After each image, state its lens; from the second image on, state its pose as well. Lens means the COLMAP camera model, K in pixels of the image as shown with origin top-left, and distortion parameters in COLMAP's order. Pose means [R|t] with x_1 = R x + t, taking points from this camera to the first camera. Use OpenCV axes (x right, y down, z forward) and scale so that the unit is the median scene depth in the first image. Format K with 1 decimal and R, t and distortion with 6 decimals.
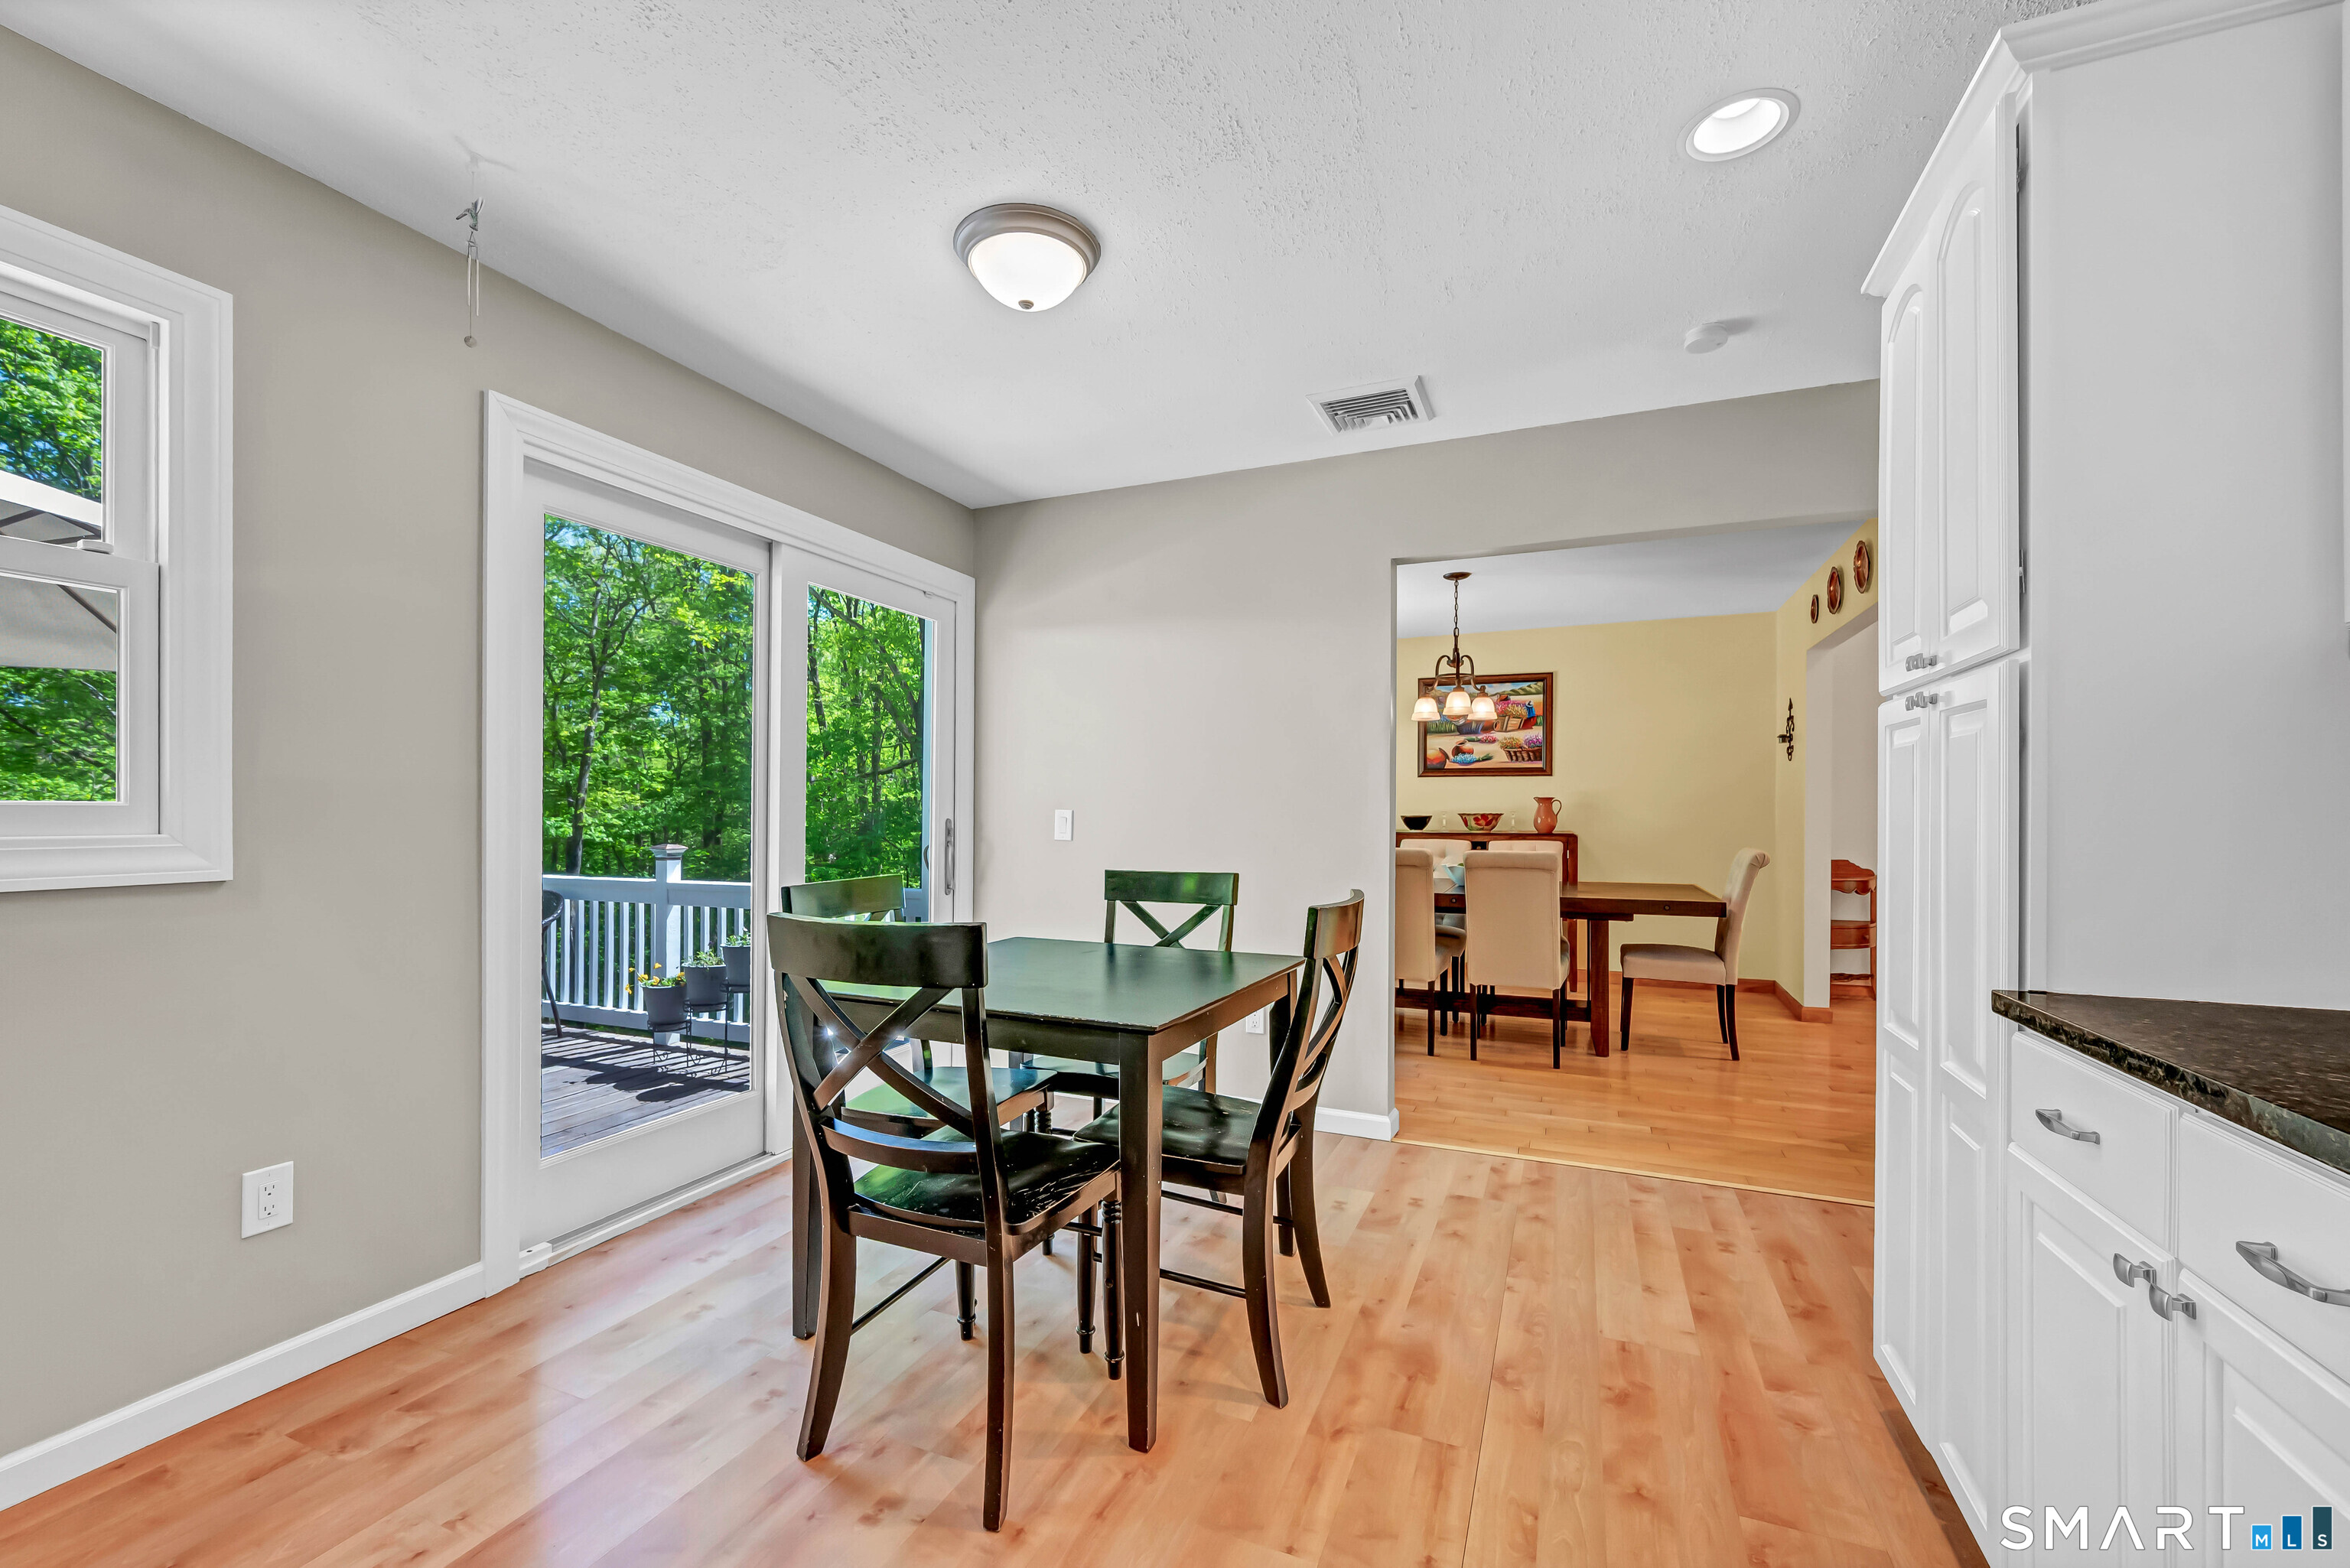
lens RADIAL K [[946.7, 0, 1172.8], [0, 946.7, 810.0], [0, 0, 1]] dist [0.000011, -0.000134]
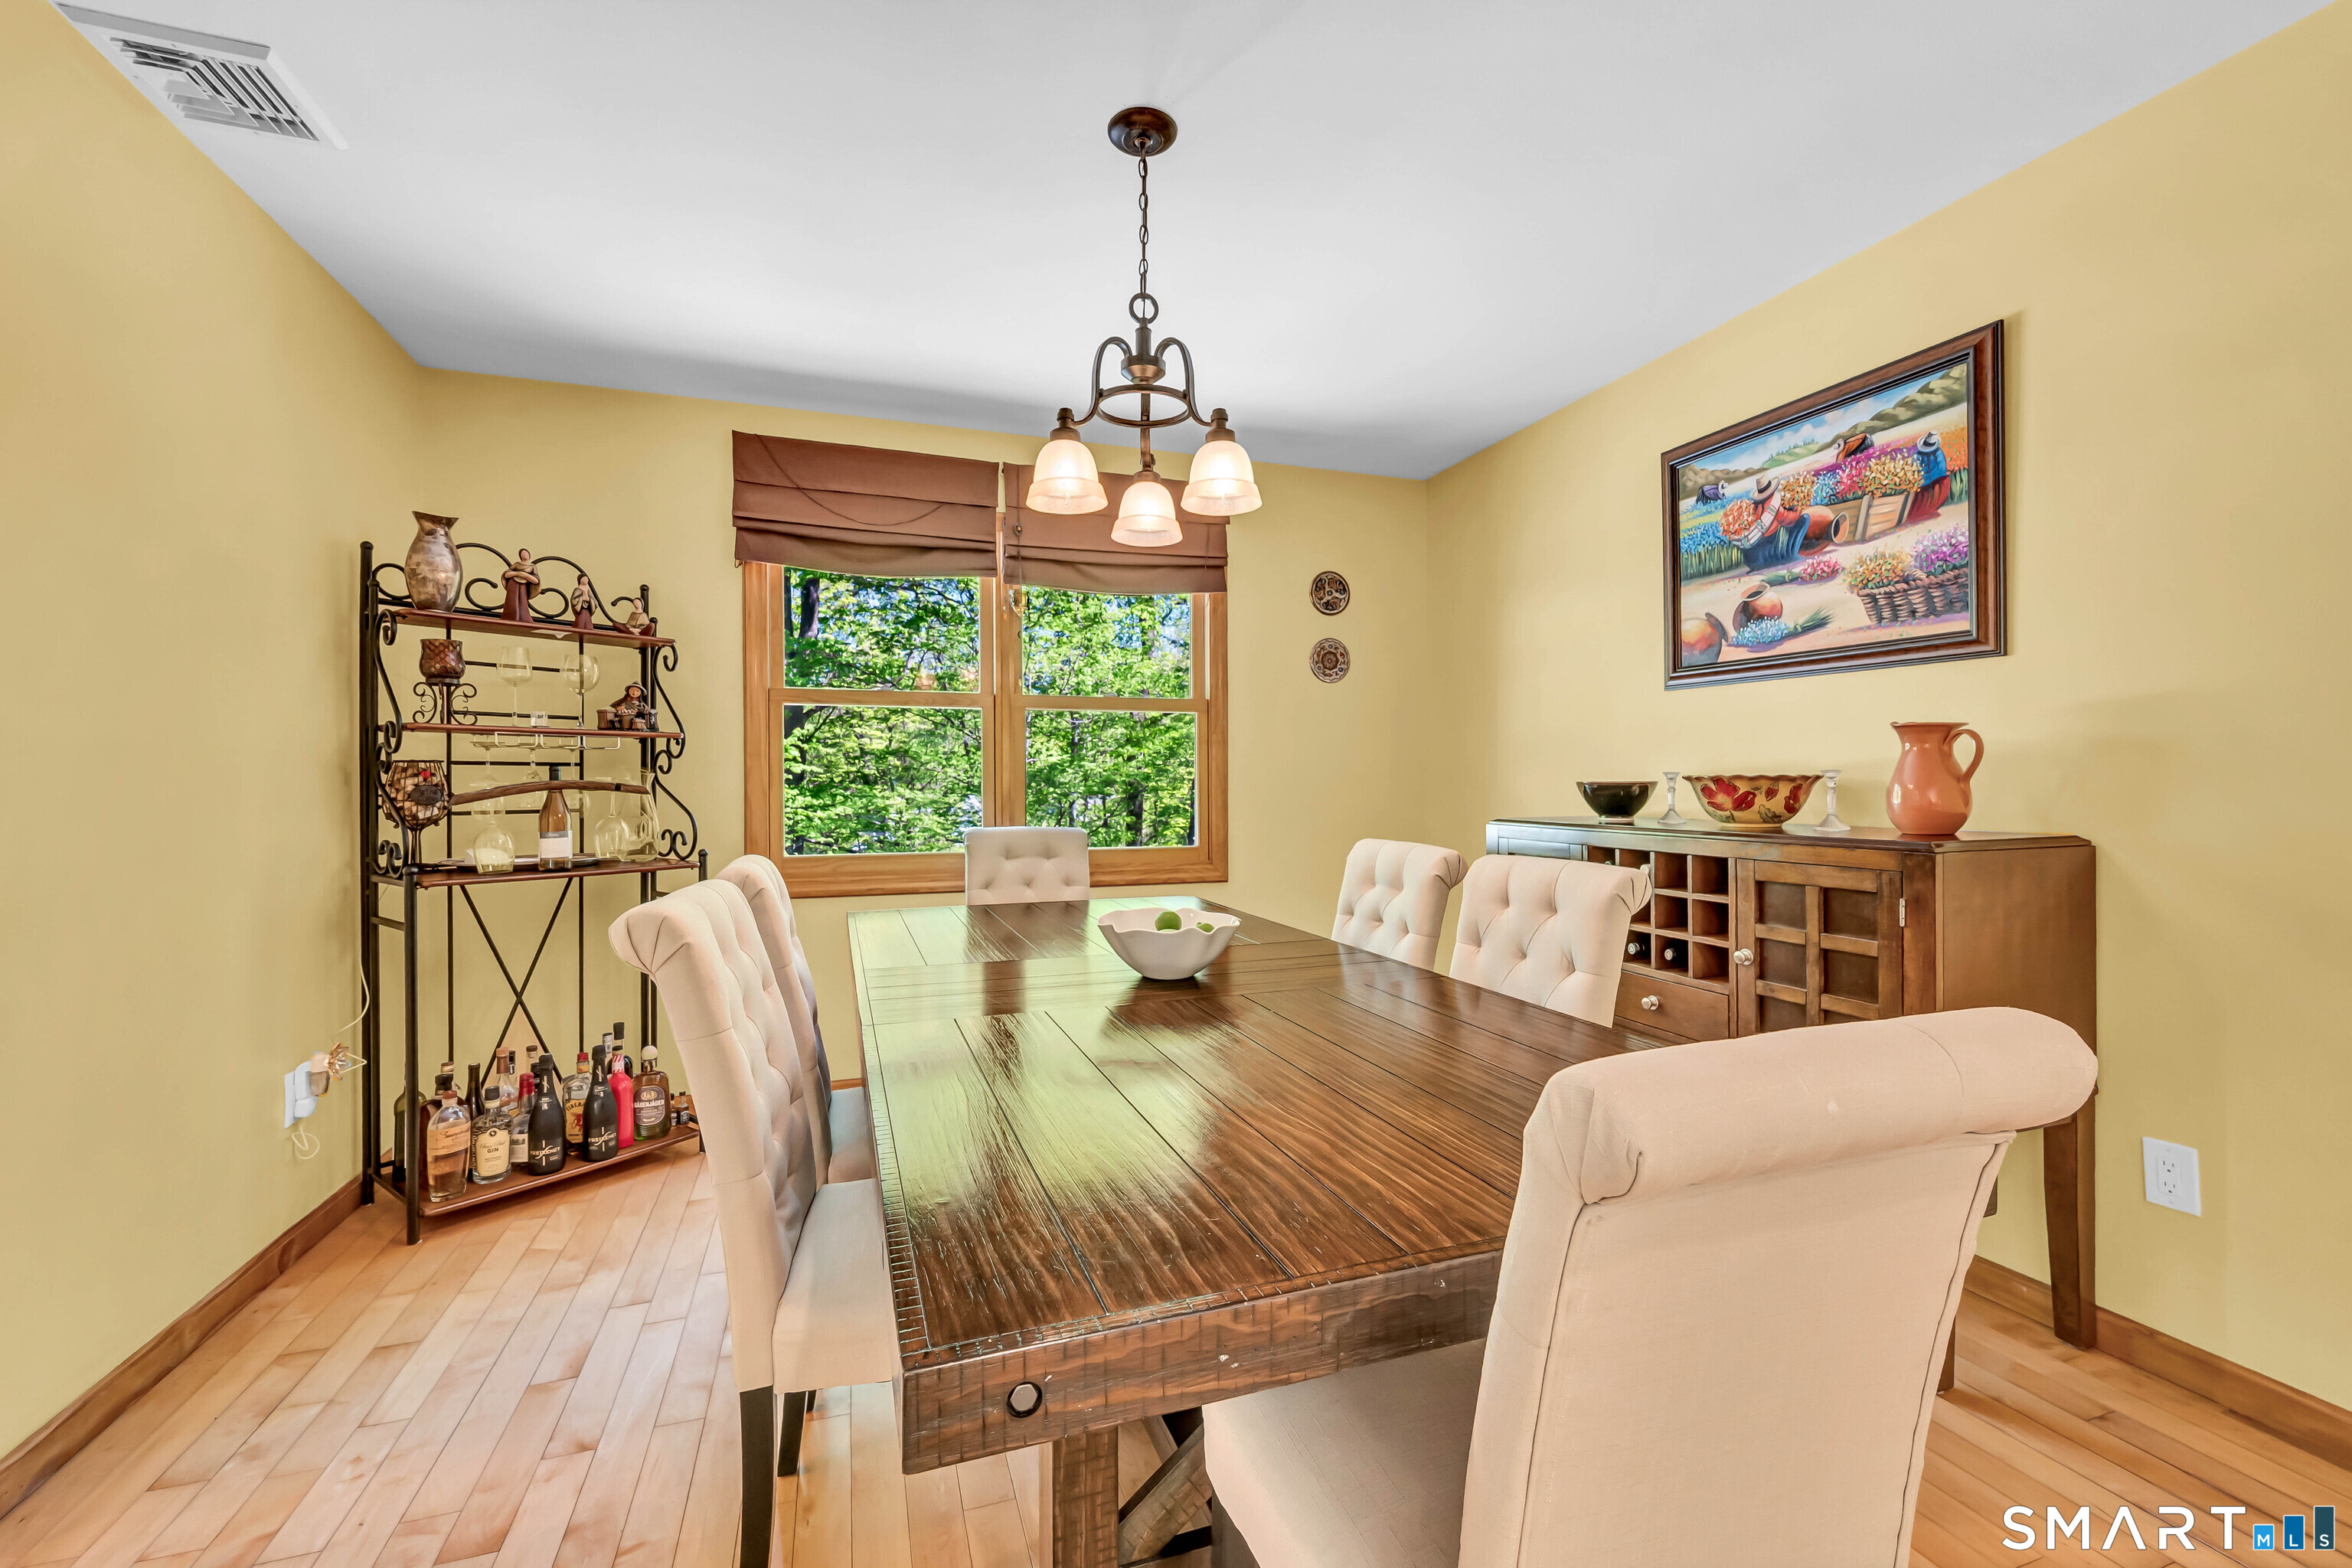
lens RADIAL K [[957.8, 0, 1177.2], [0, 957.8, 795.6], [0, 0, 1]] dist [-0.001744, -0.000338]
pose [[0.668906, 0.008586, -0.743298, 0.680972], [0.004462, 0.999869, 0.015564, 0.006887], [0.743334, -0.013728, 0.668780, 0.878871]]
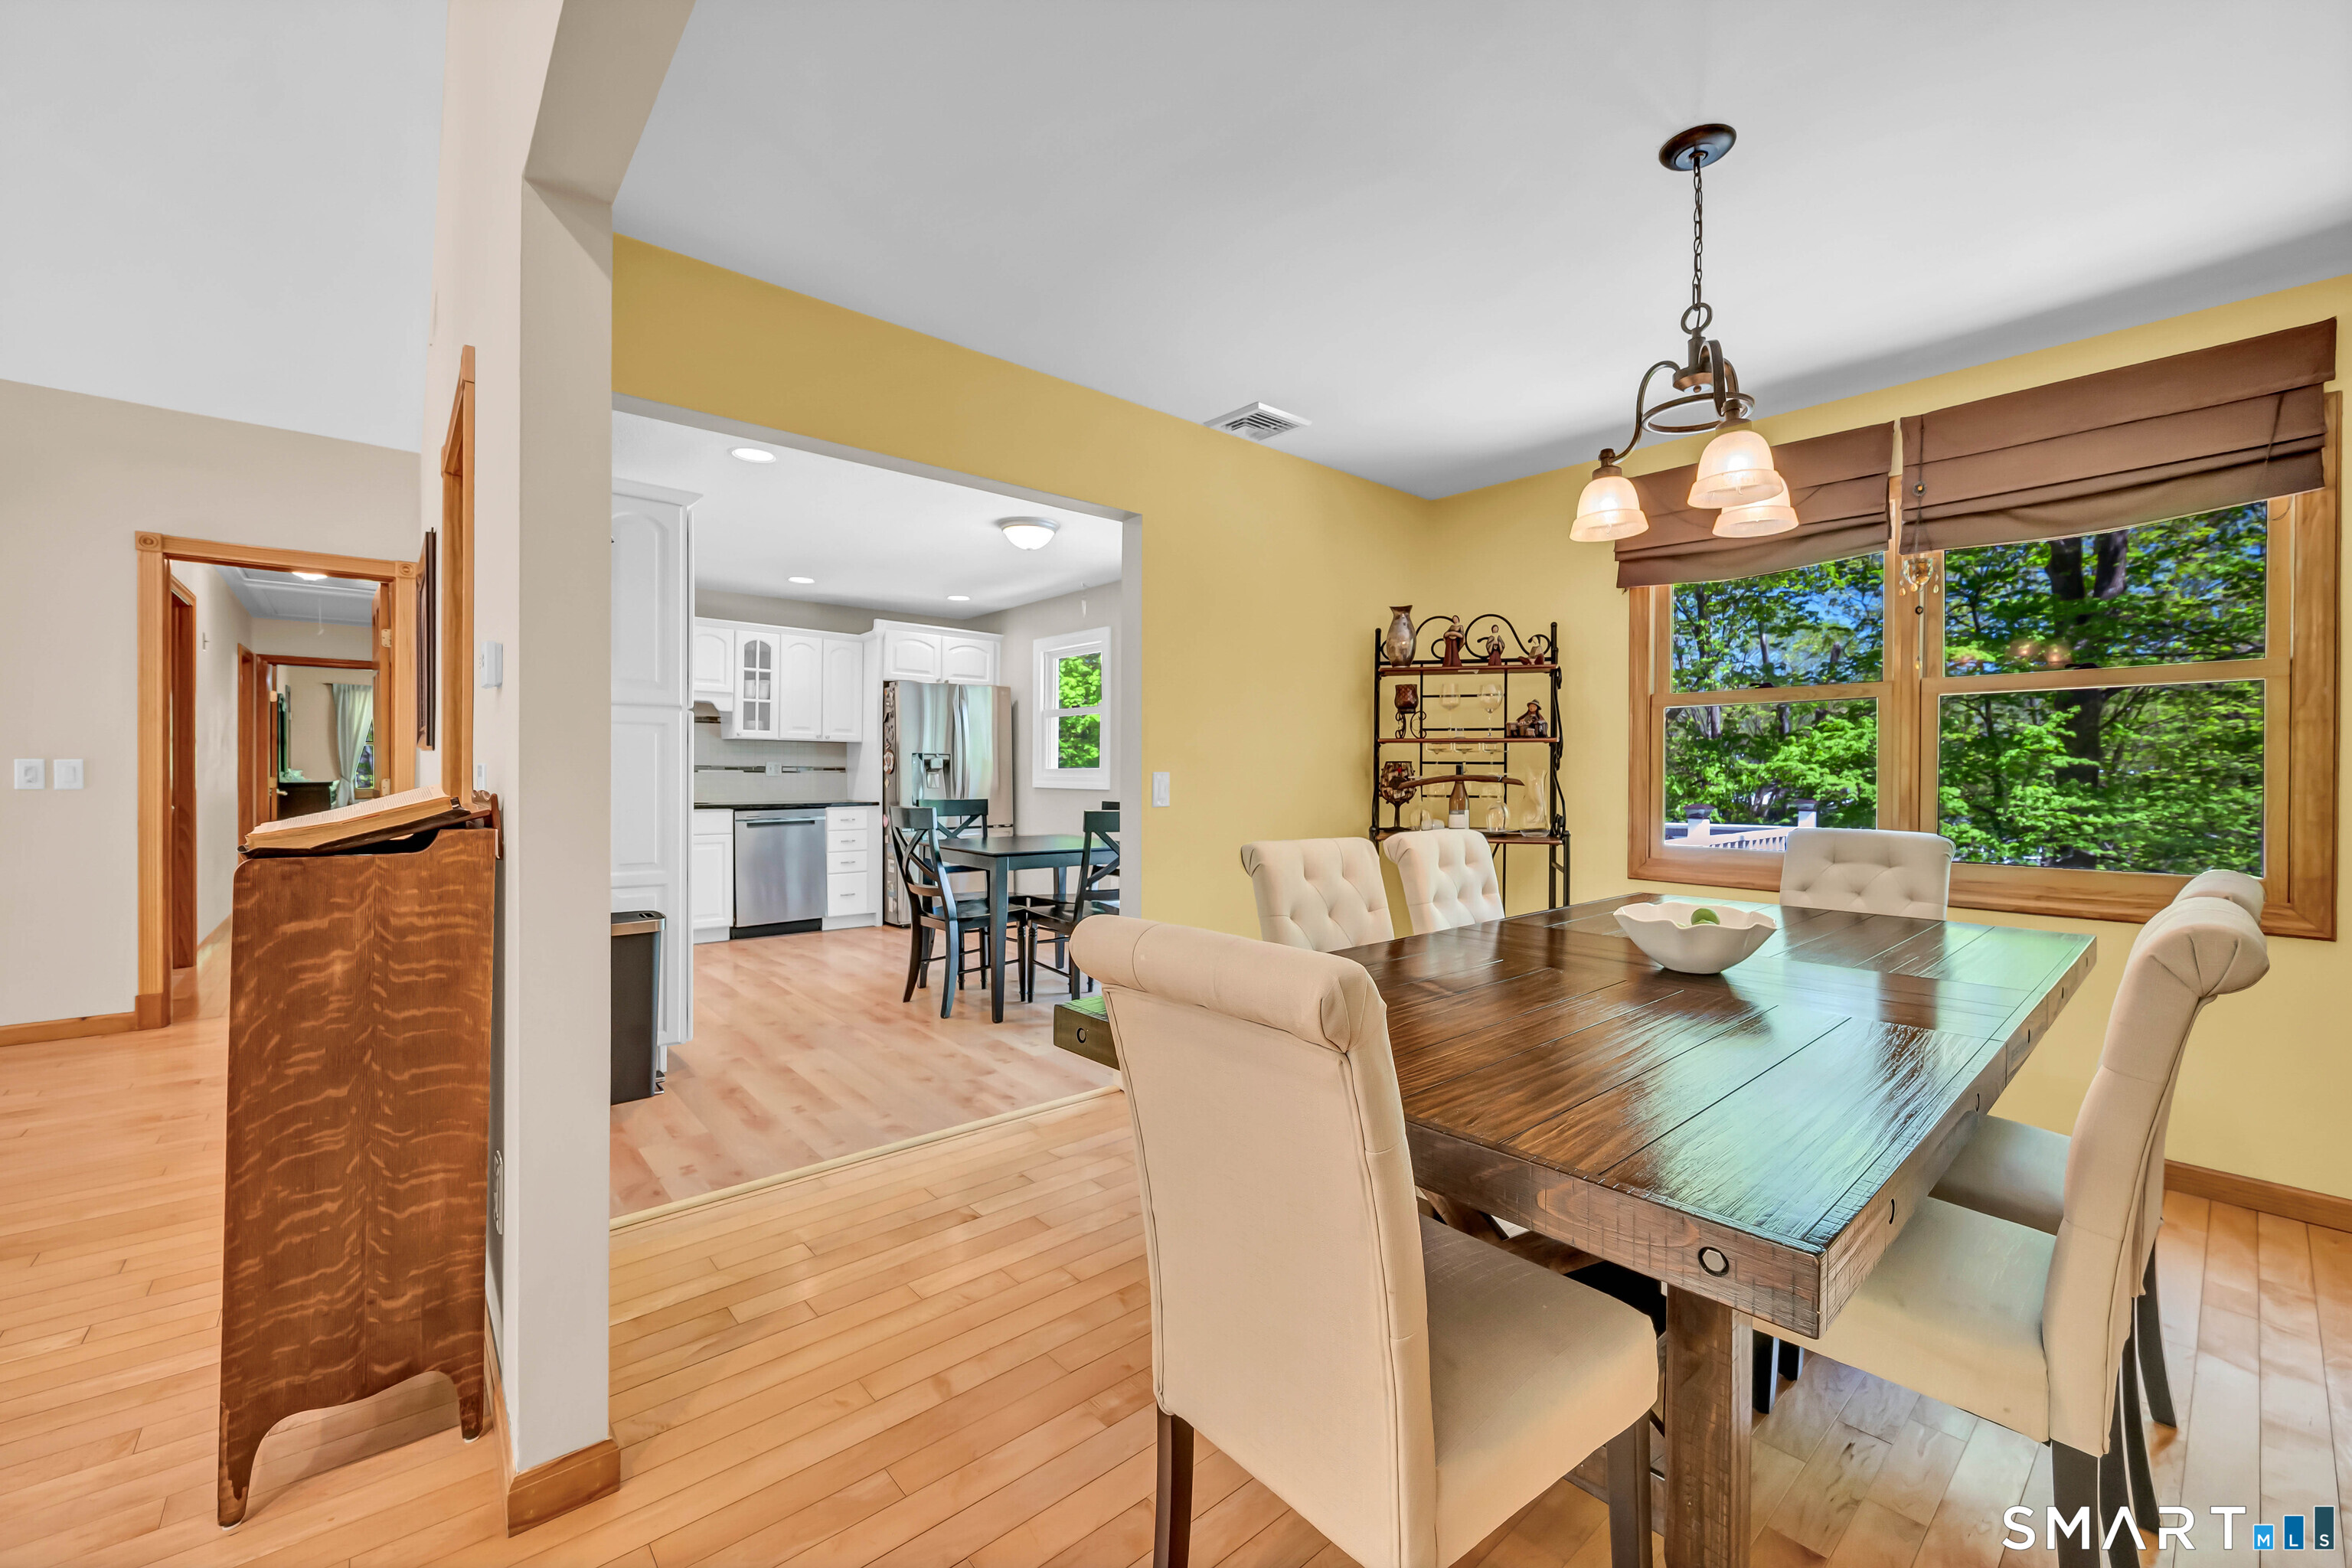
lens RADIAL K [[924.7, 0, 1169.9], [0, 924.7, 778.9], [0, 0, 1]] dist [-0.001271, -0.000468]
pose [[-0.438722, 0.002163, -0.898620, 0.836084], [-0.004880, 0.999977, 0.004790, 0.006128], [0.898609, 0.006487, -0.438702, 1.124061]]
